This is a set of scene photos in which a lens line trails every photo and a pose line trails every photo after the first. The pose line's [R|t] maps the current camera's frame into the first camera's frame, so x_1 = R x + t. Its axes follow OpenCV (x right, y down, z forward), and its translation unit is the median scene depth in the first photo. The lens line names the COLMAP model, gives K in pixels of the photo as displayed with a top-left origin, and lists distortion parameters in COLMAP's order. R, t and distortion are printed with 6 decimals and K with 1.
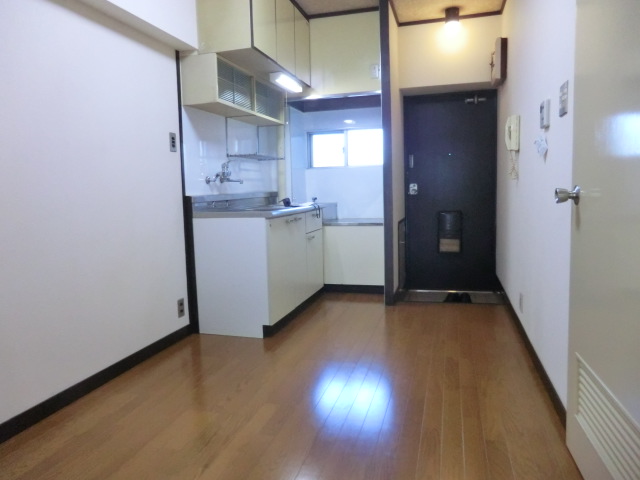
lens RADIAL K [[463.8, 0, 321.9], [0, 463.8, 238.7], [0, 0, 1]] dist [-0.118150, 0.148479]
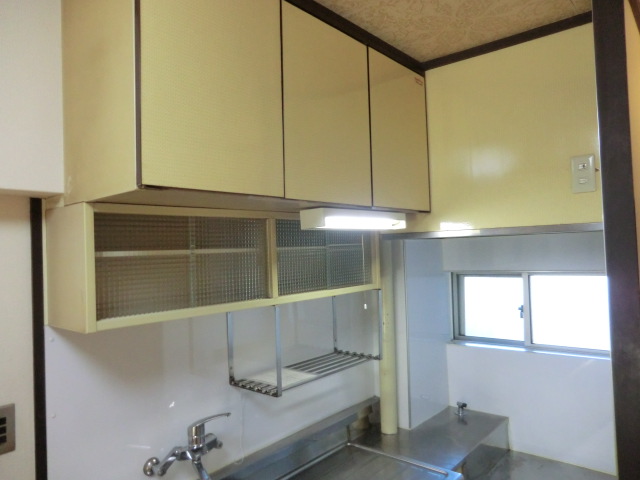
lens RADIAL K [[463.8, 0, 321.9], [0, 463.8, 238.7], [0, 0, 1]] dist [-0.118150, 0.148479]
pose [[0.908540, -0.020811, -0.417279, 0.069892], [-0.031547, 0.992490, -0.118186, -0.250952], [0.416605, 0.120540, 0.901060, 0.551227]]
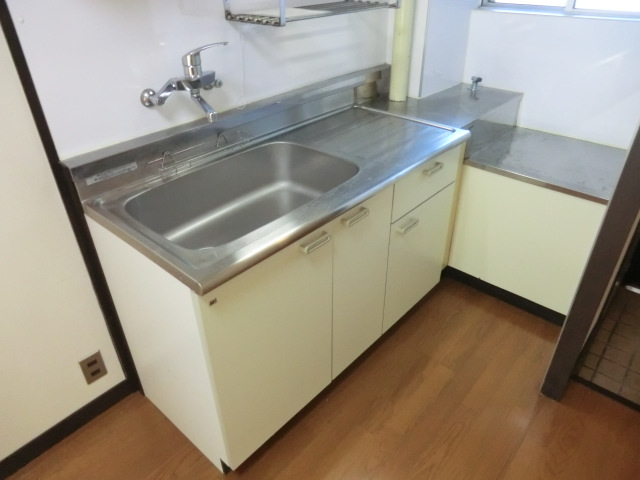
lens RADIAL K [[455.2, 0, 320.0], [0, 455.2, 240.0], [0, 0, 1]] dist [-0.035726, 0.042056]
pose [[0.899649, 0.245528, -0.361038, 0.059064], [-0.057120, 0.885982, 0.460188, -0.178183], [0.432862, -0.393385, 0.811097, 0.577454]]
